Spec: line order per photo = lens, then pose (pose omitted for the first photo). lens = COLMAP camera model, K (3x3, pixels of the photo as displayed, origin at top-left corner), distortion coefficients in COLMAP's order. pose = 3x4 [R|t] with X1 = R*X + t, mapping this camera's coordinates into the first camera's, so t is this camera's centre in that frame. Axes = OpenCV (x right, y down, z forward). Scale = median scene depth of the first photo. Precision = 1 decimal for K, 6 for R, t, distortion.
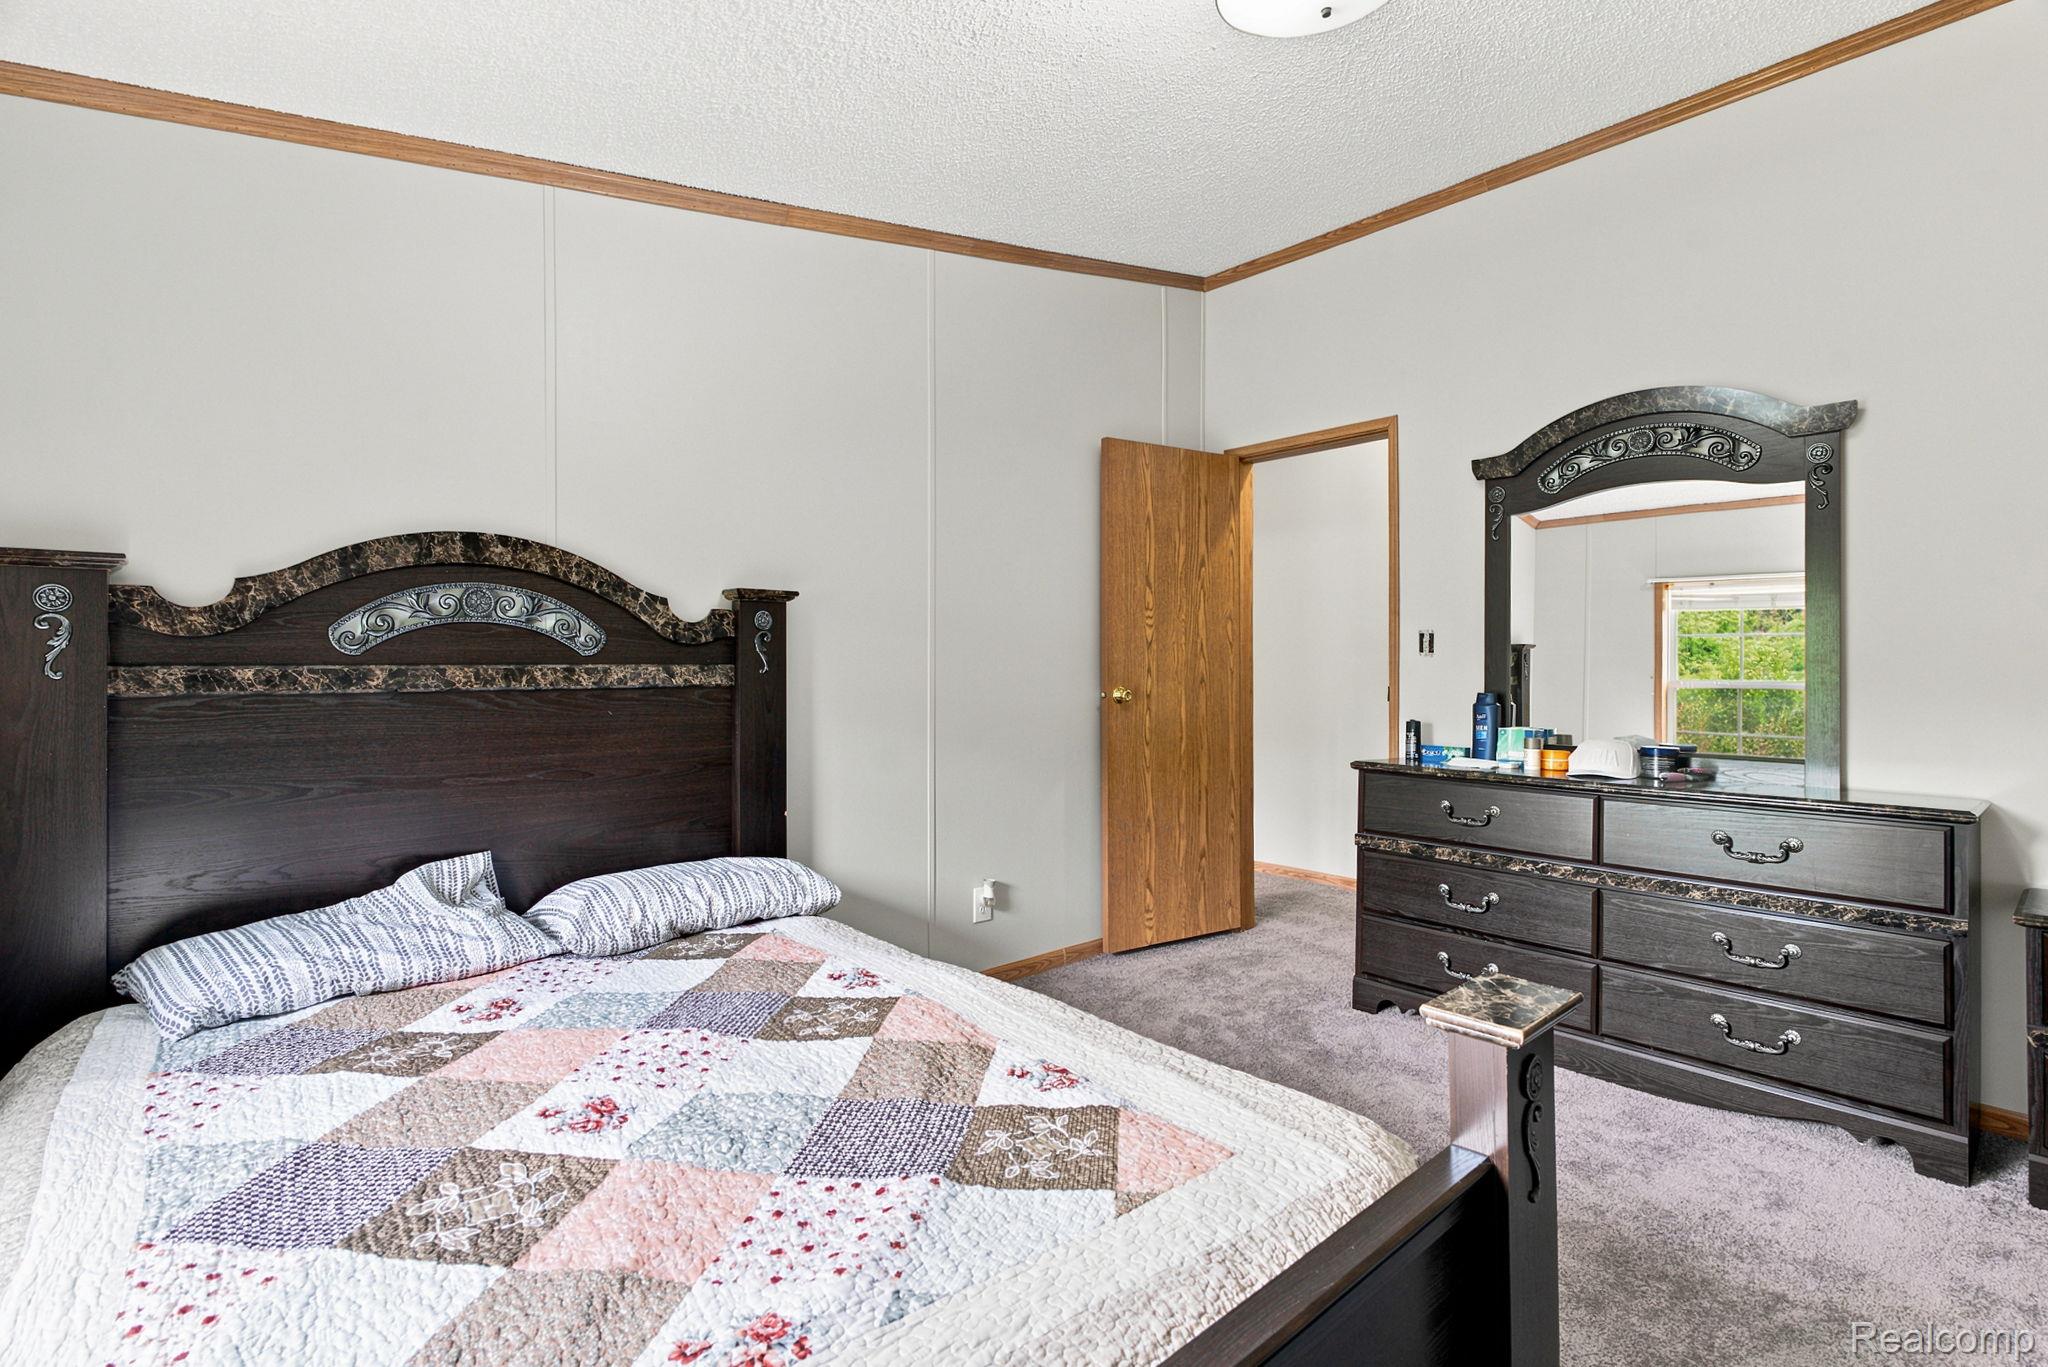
lens RADIAL K [[941.8, 0, 1025.8], [0, 941.8, 671.3], [0, 0, 1]] dist [-0.009723, 0.001049]
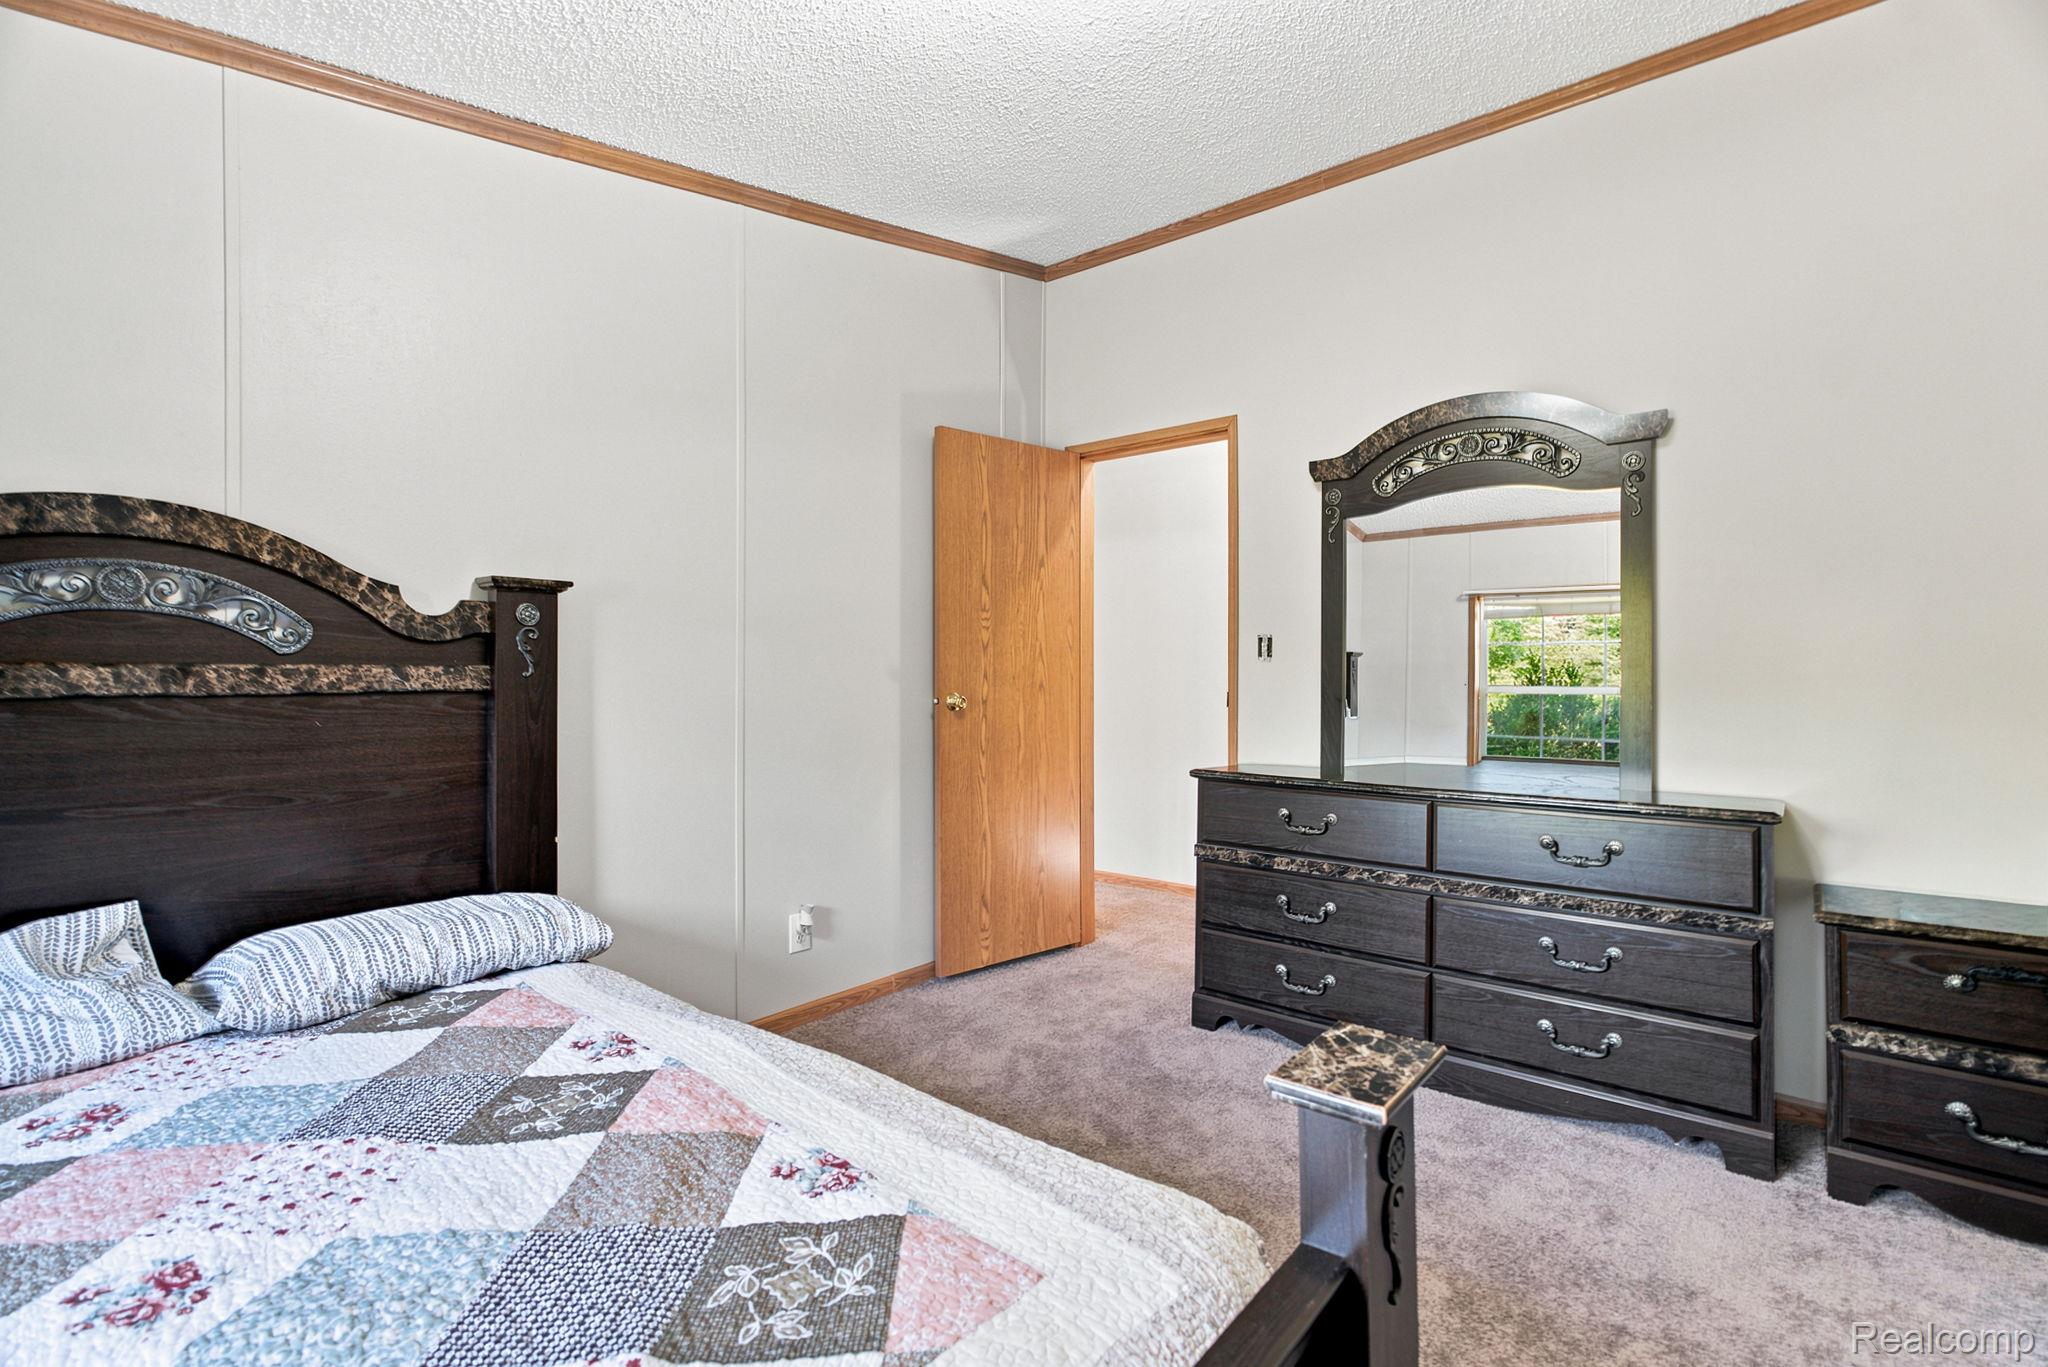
lens RADIAL K [[941.8, 0, 1024.7], [0, 941.8, 682.4], [0, 0, 1]] dist [-0.009723, 0.001049]
pose [[0.987866, 0.000202, 0.155309, 0.040894], [-0.000824, 0.999992, 0.003943, 0.004706], [-0.155307, -0.004024, 0.987858, 0.107874]]
